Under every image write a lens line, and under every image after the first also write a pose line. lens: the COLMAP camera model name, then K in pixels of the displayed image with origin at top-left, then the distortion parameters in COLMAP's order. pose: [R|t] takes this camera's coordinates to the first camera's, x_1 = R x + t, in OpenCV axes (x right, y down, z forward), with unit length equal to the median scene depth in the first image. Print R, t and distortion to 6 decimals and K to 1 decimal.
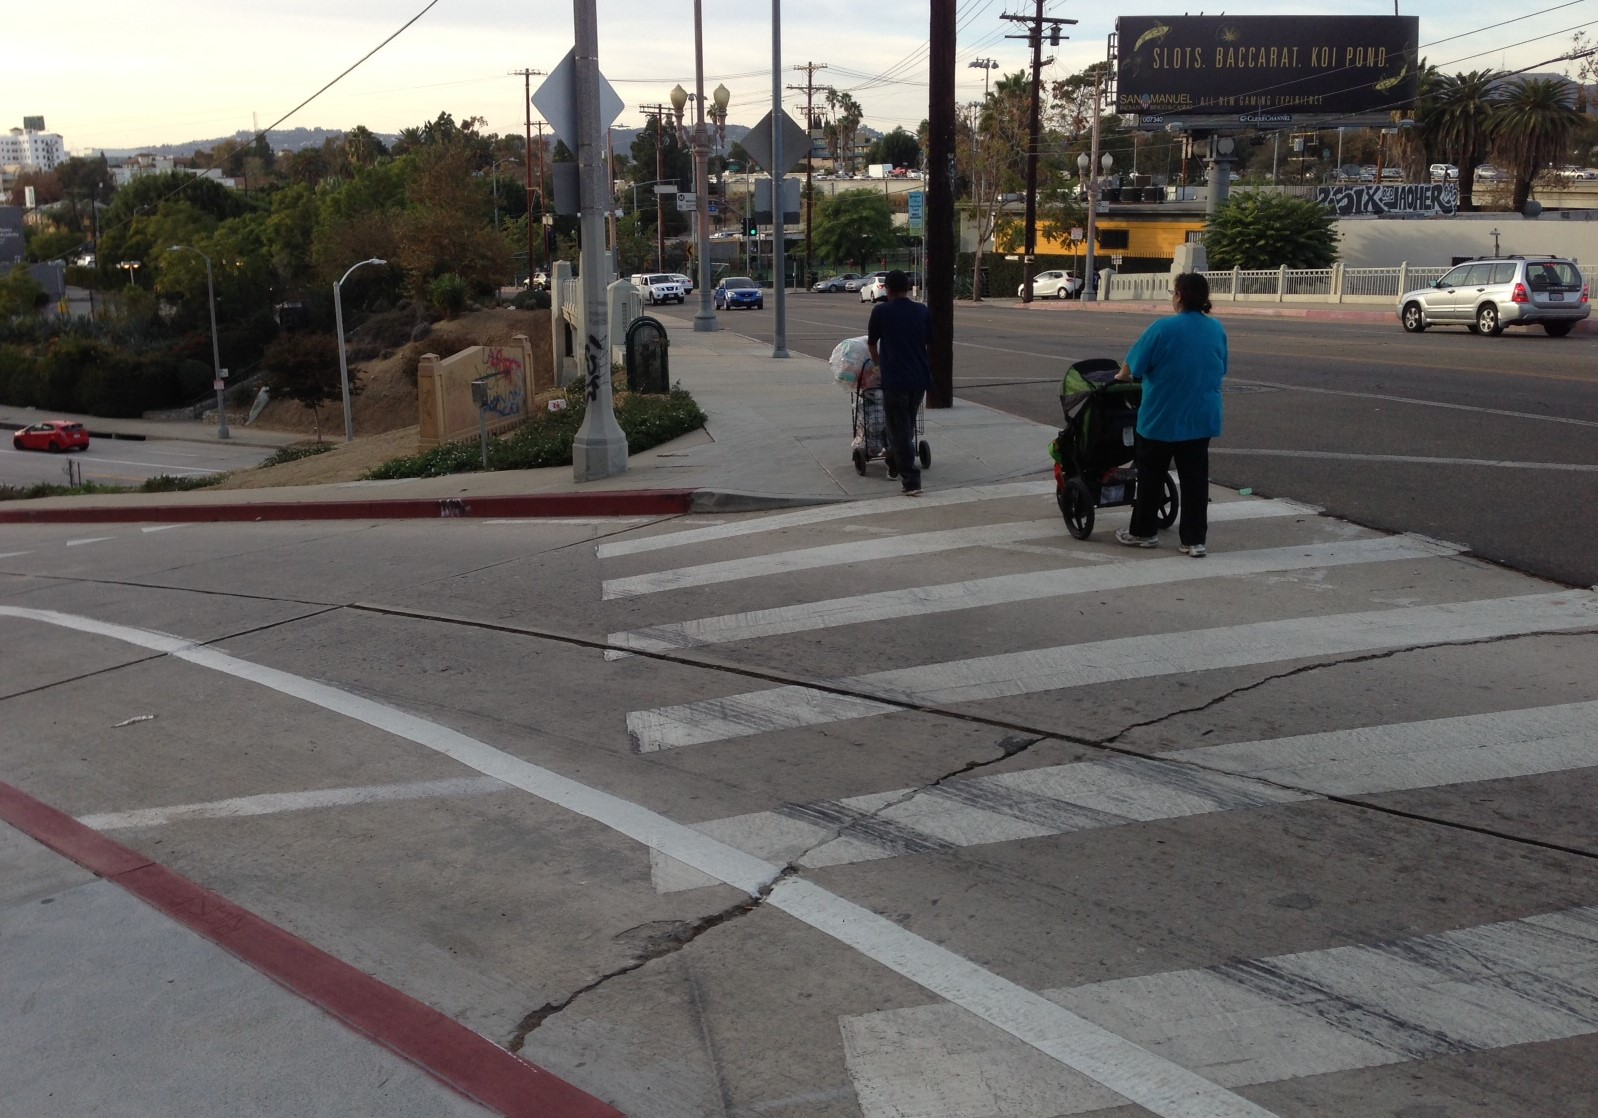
lens RADIAL K [[1558.7, 0, 770.1], [0, 1558.7, 485.1], [0, 0, 1]] dist [0.155679, -0.279962]
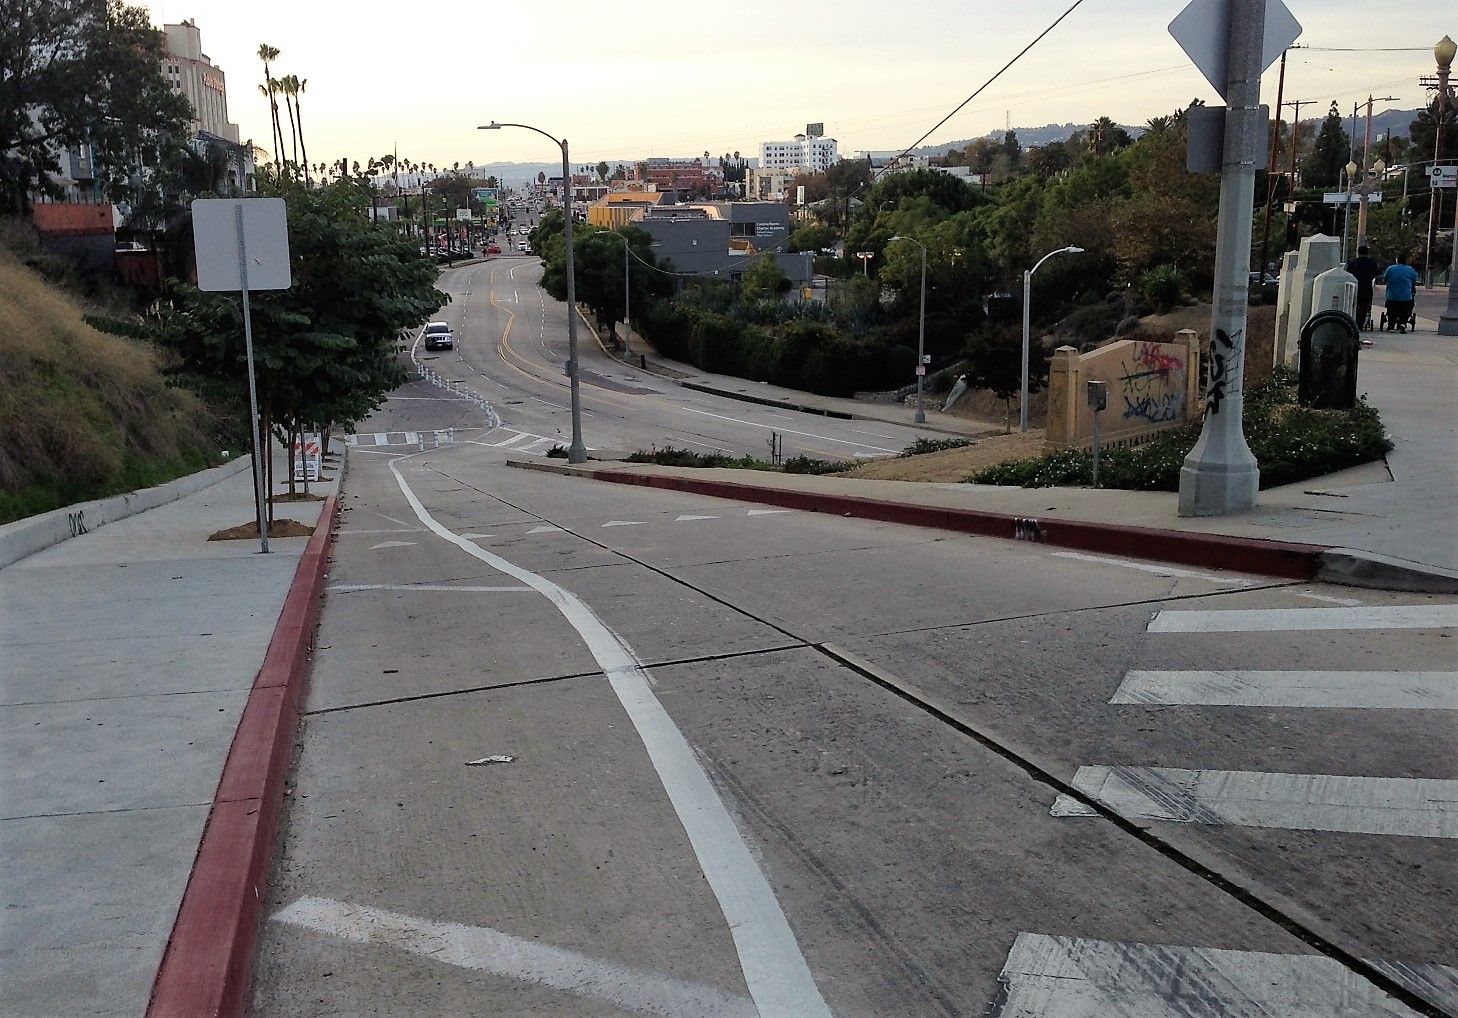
lens RADIAL K [[1422.2, 0, 702.6], [0, 1422.2, 441.5], [0, 0, 1]] dist [0.155679, -0.279962]
pose [[0.846079, 0.083391, -0.526495, 0.025572], [-0.092931, 0.995637, 0.008358, -0.011629], [0.524895, 0.041856, 0.850137, 0.133351]]
